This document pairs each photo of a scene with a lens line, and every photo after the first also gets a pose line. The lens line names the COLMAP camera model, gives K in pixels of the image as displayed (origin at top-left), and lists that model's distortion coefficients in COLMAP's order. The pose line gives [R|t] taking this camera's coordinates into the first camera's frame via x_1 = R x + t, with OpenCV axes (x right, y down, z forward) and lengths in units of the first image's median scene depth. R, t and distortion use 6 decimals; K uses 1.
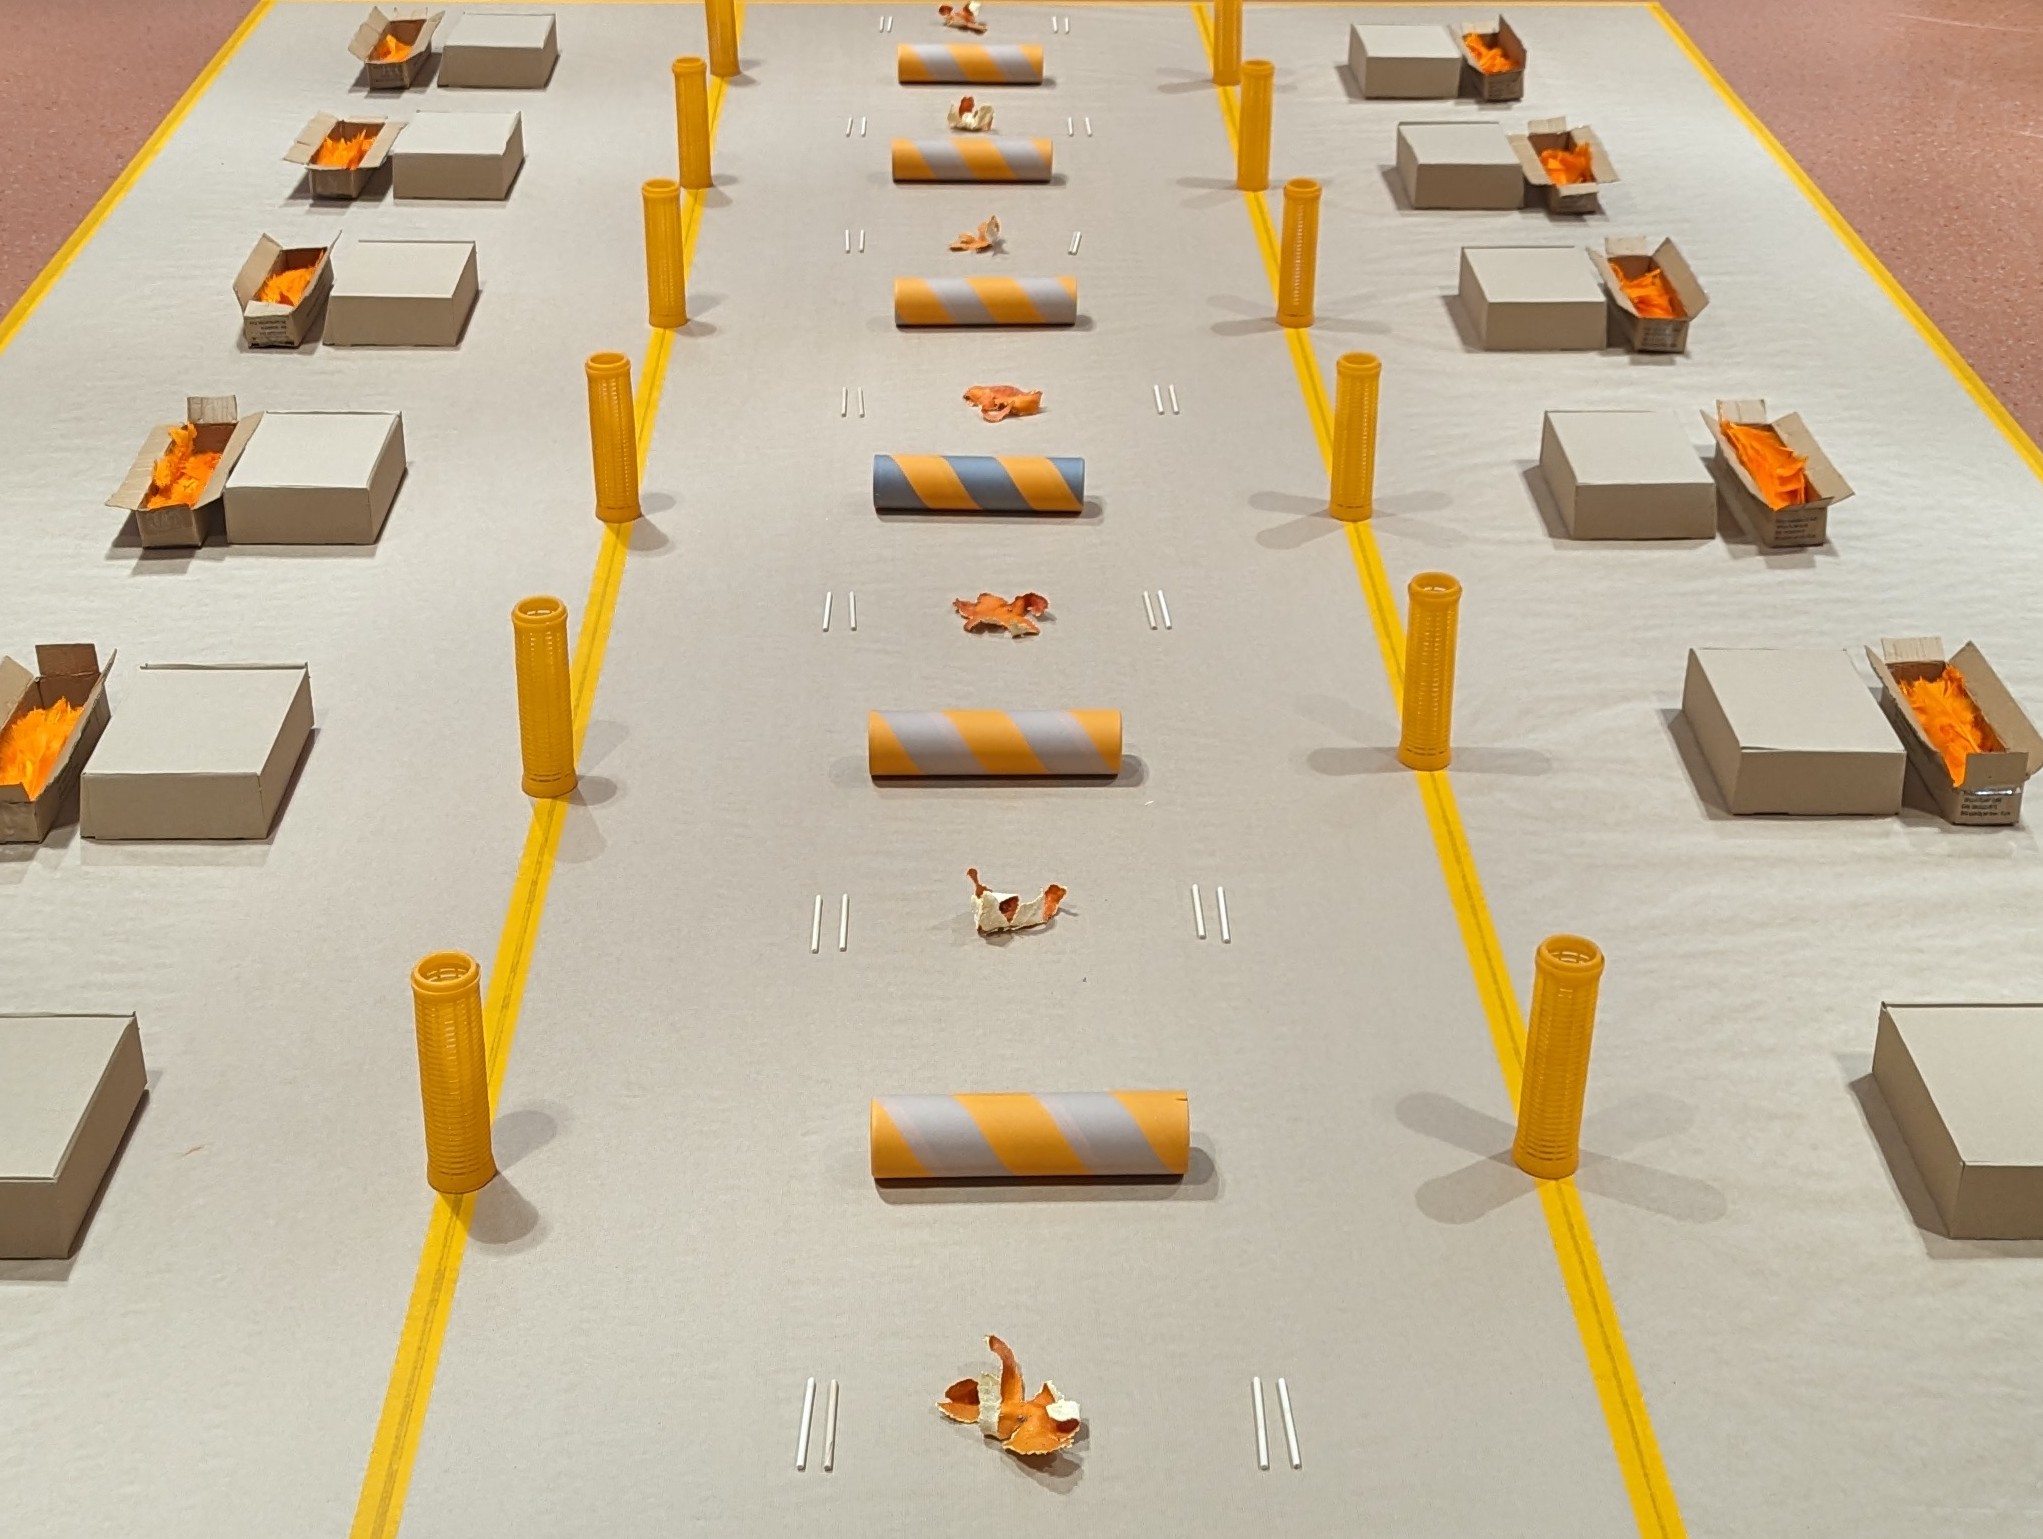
lens RADIAL K [[3150.8, 0, 1021.5], [0, 3150.8, 769.5], [0, 0, 1]] dist [-0.006328, 0.000183]
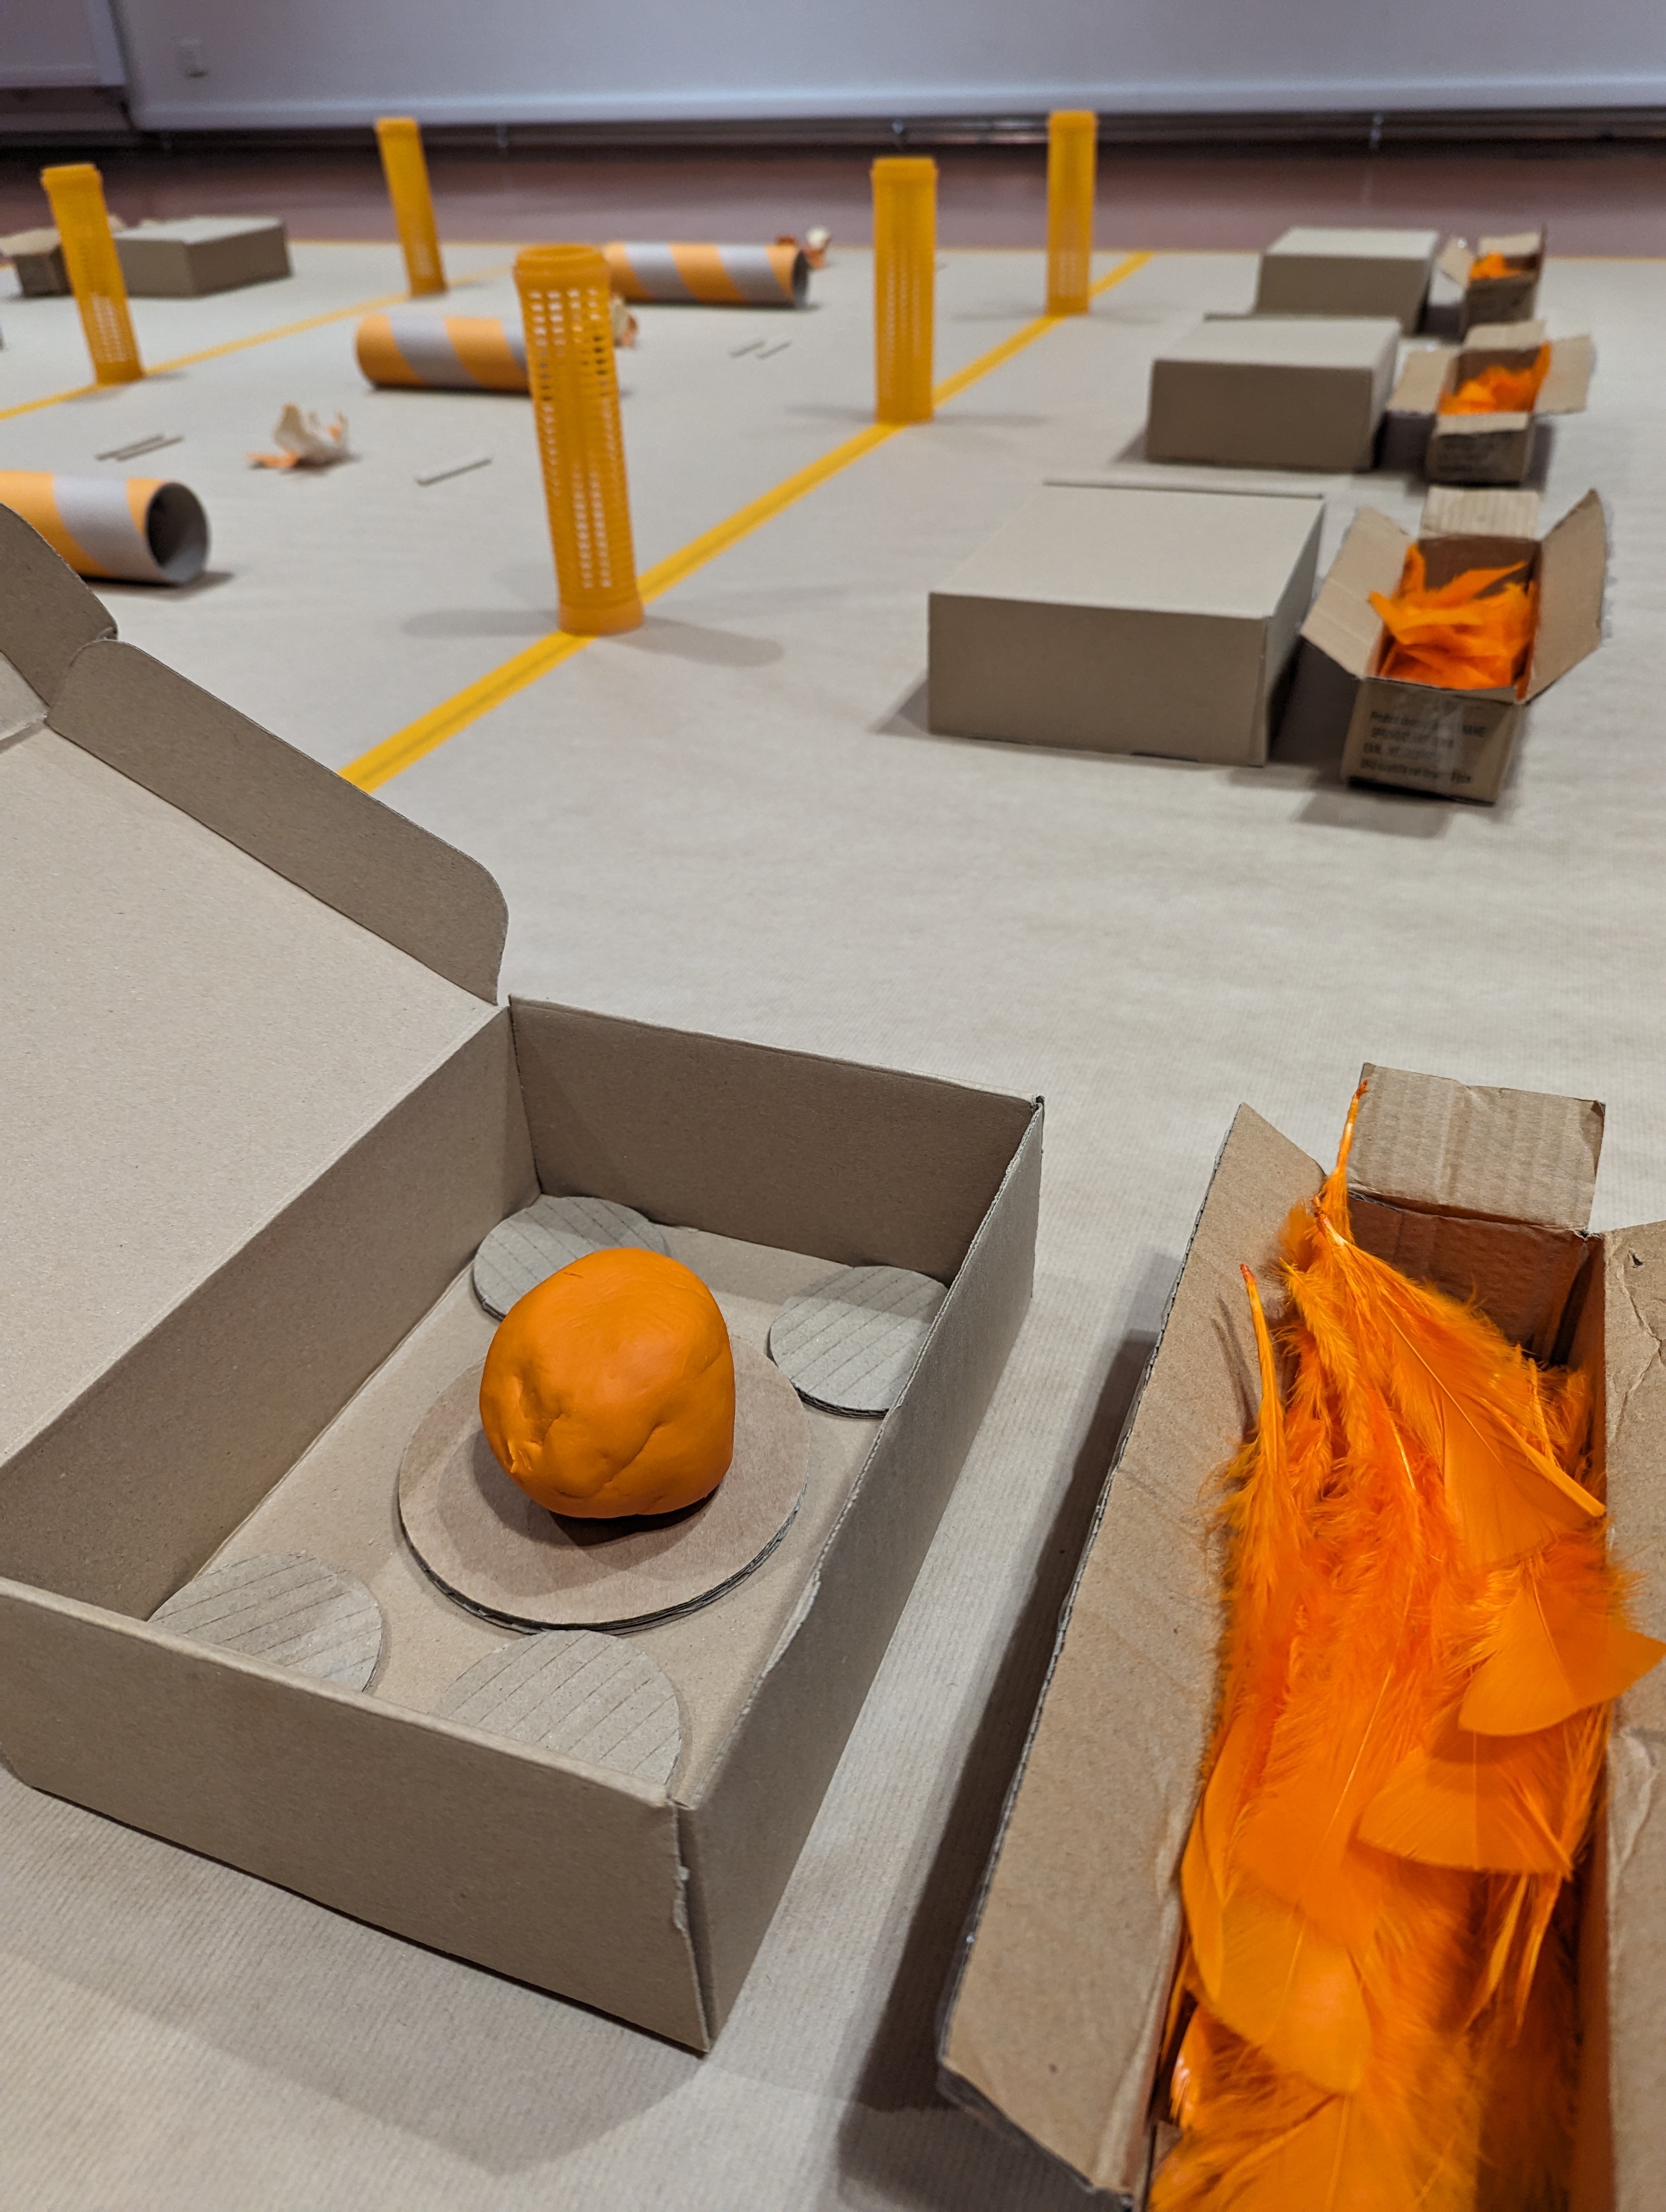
lens RADIAL K [[1556.4, 0, 833.0], [0, 1556.4, 1106.0], [0, 0, 1]] dist [-0.002327, -0.000619]
pose [[0.924436, 0.186237, -0.332767, 0.206991], [-0.142579, 0.978145, 0.151342, -0.116401], [0.353679, -0.092460, 0.930786, 0.823804]]
